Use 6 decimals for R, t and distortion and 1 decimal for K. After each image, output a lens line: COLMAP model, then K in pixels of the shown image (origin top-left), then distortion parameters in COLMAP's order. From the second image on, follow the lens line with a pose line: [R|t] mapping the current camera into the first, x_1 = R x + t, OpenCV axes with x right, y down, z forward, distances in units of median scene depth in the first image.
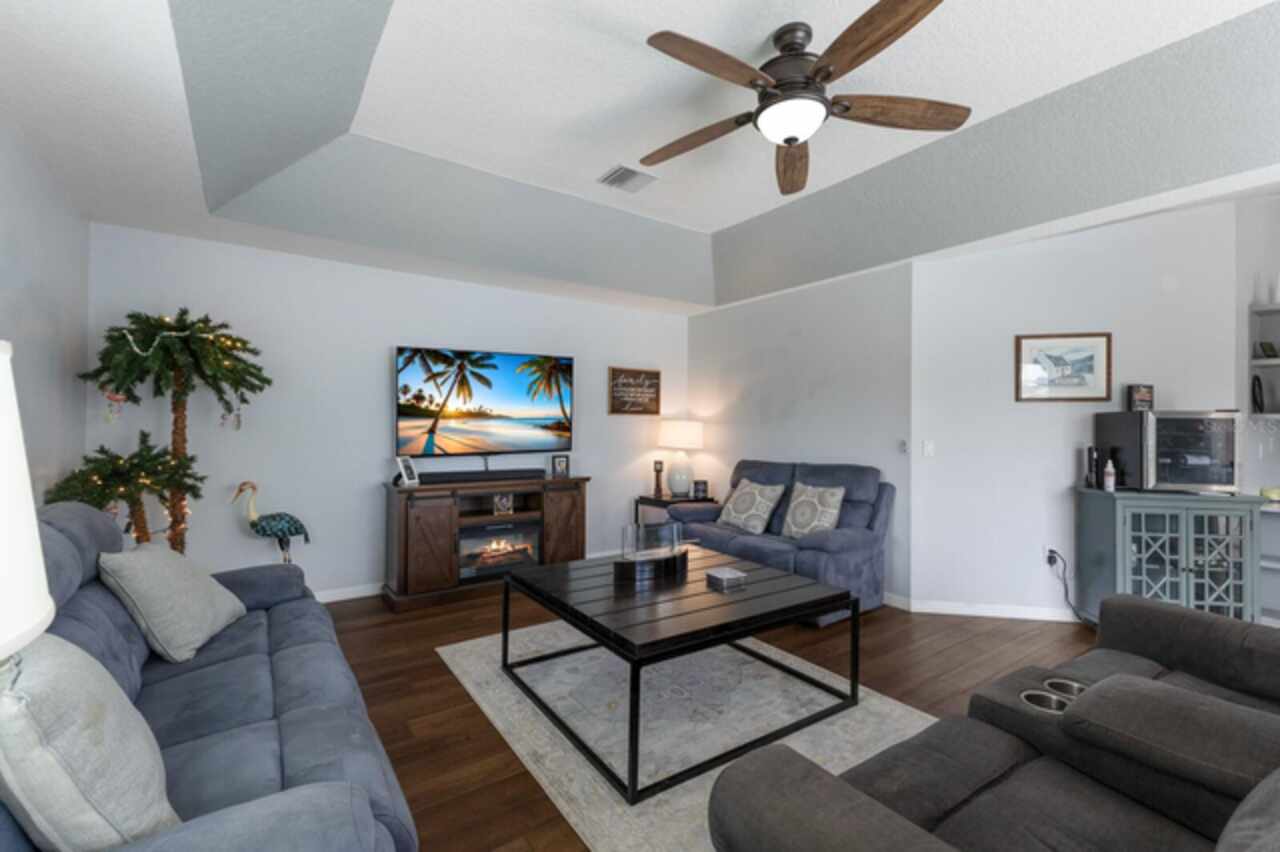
lens RADIAL K [[556.5, 0, 647.6], [0, 556.5, 409.1], [0, 0, 1]] dist [0.000505, 0.000050]
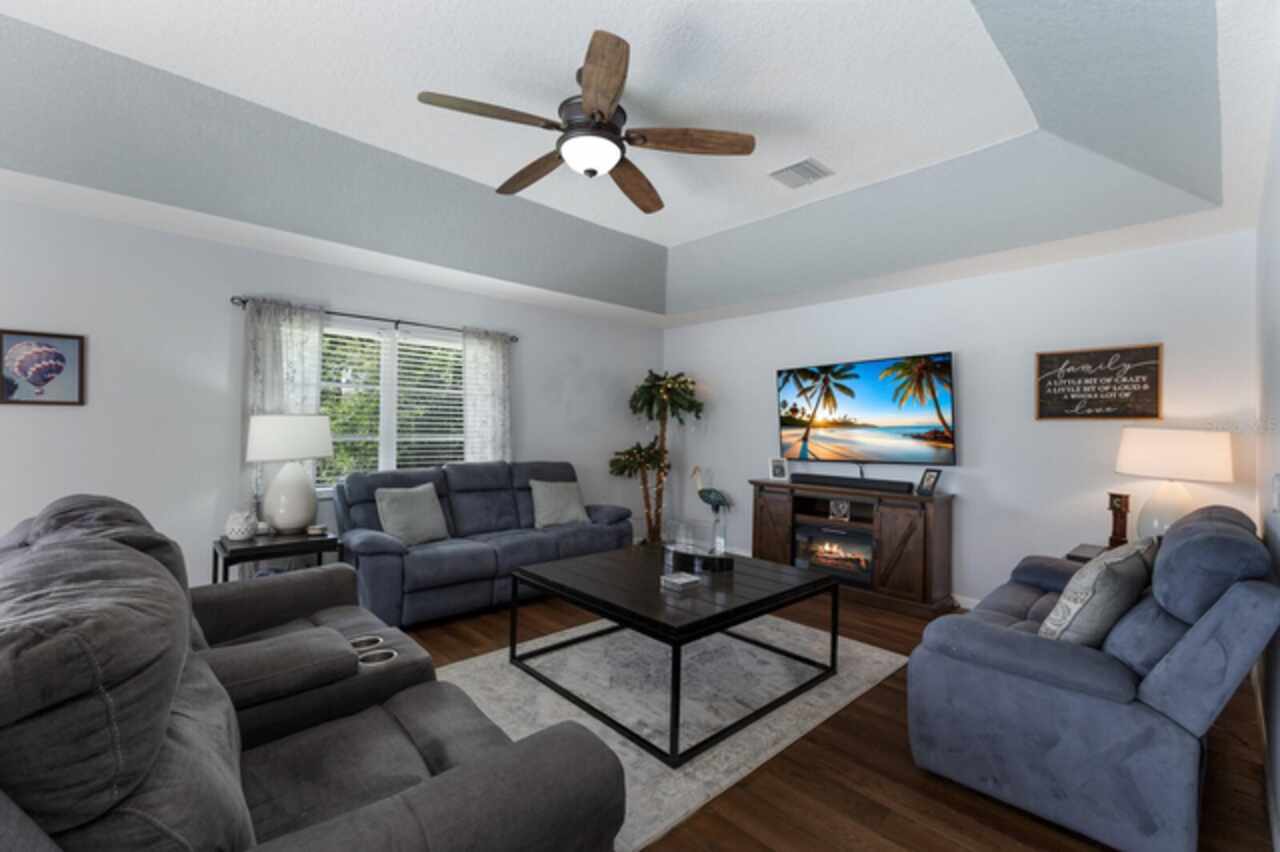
lens RADIAL K [[549.5, 0, 640.0], [0, 549.5, 426.0], [0, 0, 1]] dist [0.000948, 0.000121]
pose [[0.133565, -0.010141, -0.990988, 0.689506], [0.020483, 0.999762, -0.007470, 0.014442], [0.990828, -0.019300, 0.133741, 0.494423]]
